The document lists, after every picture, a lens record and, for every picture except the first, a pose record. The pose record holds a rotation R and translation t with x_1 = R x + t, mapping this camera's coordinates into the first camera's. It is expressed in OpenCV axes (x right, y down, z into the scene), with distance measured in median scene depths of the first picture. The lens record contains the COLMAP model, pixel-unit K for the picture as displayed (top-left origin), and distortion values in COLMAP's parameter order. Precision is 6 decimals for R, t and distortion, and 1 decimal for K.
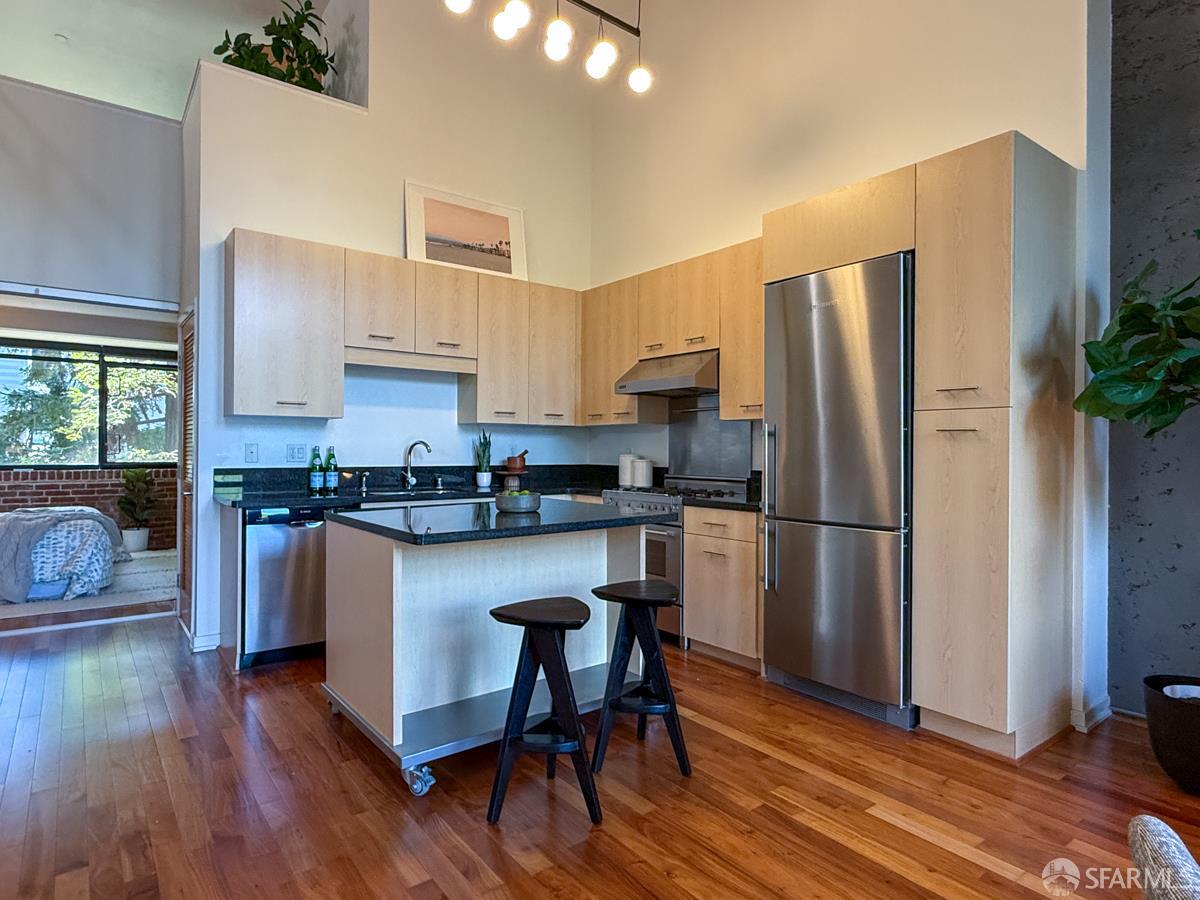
lens RADIAL K [[662.1, 0, 598.4], [0, 662.1, 448.4], [0, 0, 1]] dist [-0.007899, -0.001205]
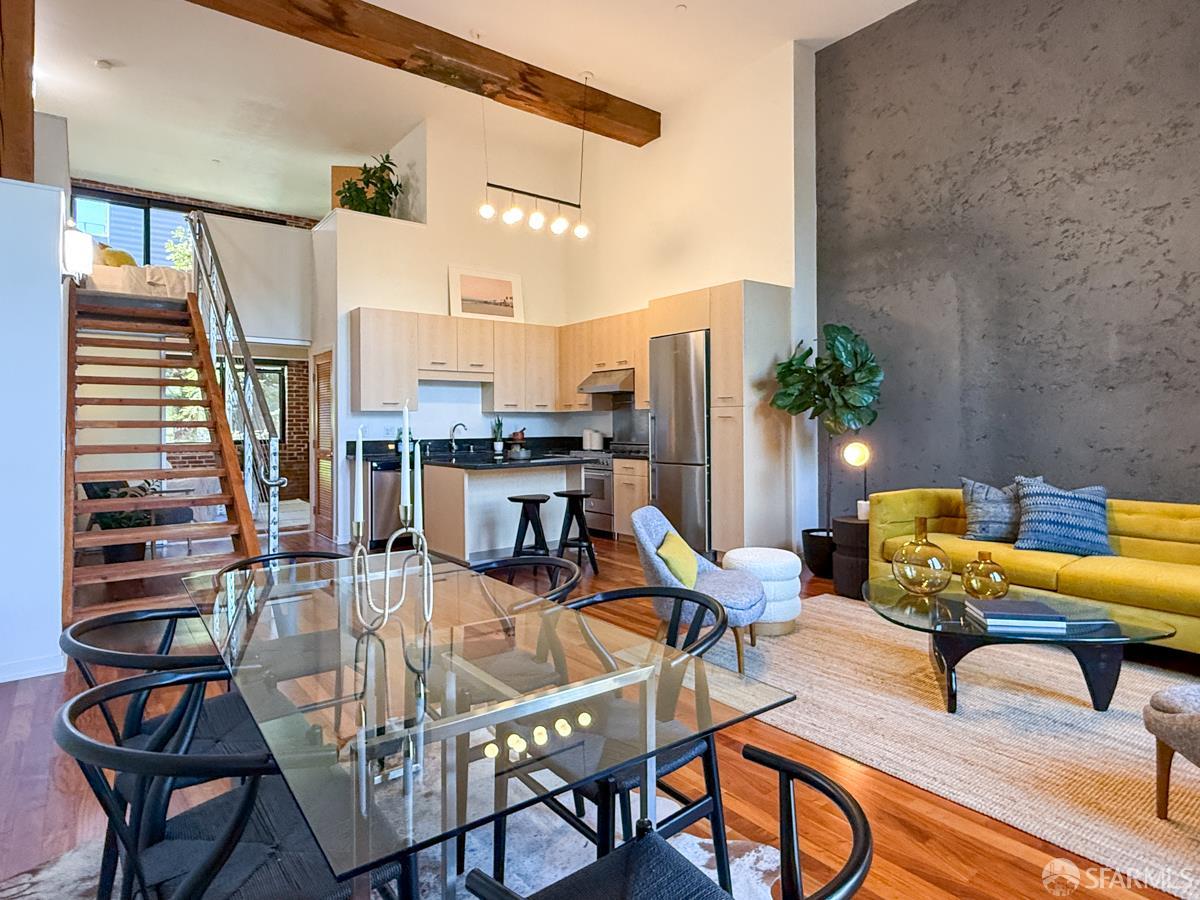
lens RADIAL K [[662.1, 0, 605.2], [0, 662.1, 422.7], [0, 0, 1]] dist [-0.007899, -0.001205]
pose [[0.999901, -0.012948, 0.005535, 0.081830], [0.012956, 0.999915, -0.001411, -0.005405], [-0.005517, 0.001483, 0.999984, -0.637484]]
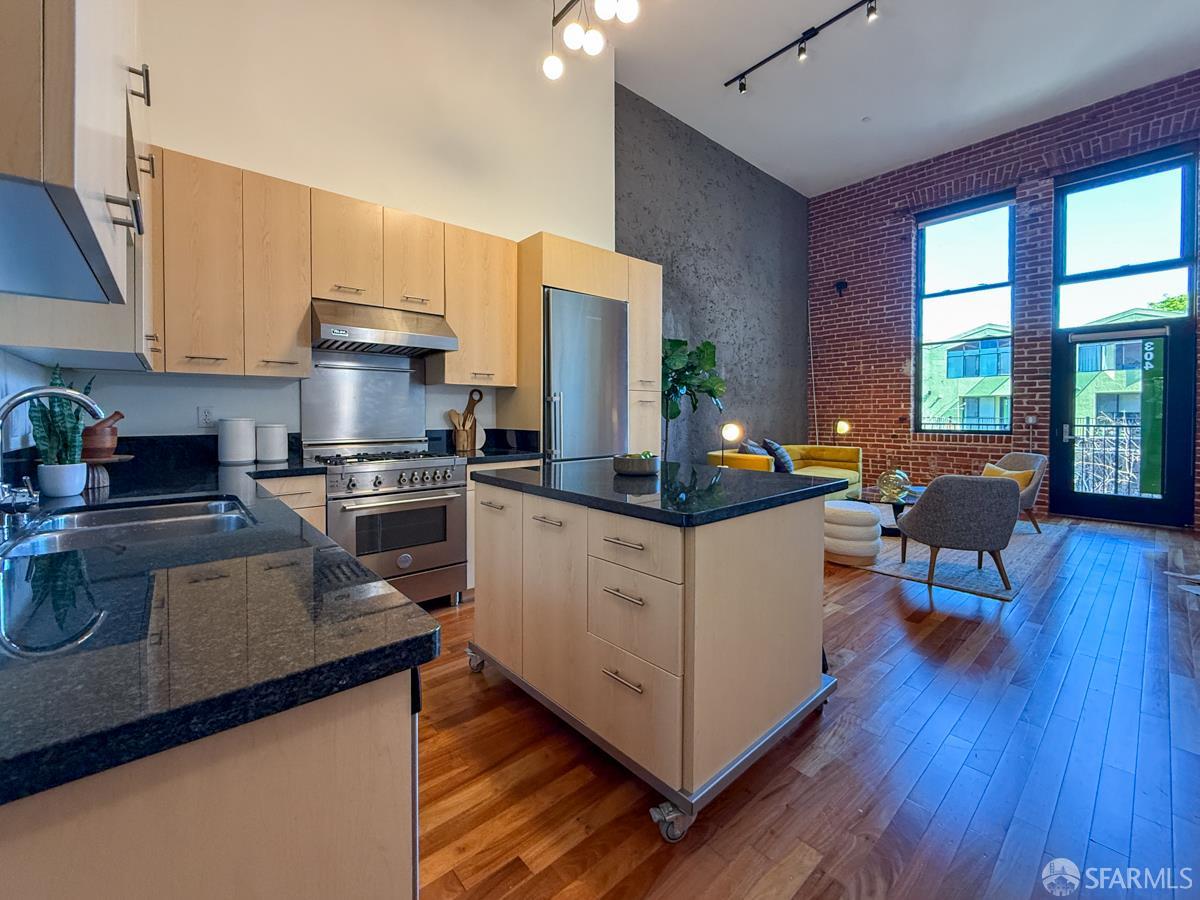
lens RADIAL K [[492.6, 0, 580.6], [0, 492.6, 422.1], [0, 0, 1]] dist [-0.011808, -0.001028]
pose [[-0.045783, -0.021604, 0.998718, -0.532035], [-0.000072, 0.999766, 0.021624, 0.002102], [-0.998951, 0.000918, -0.045774, 0.705096]]
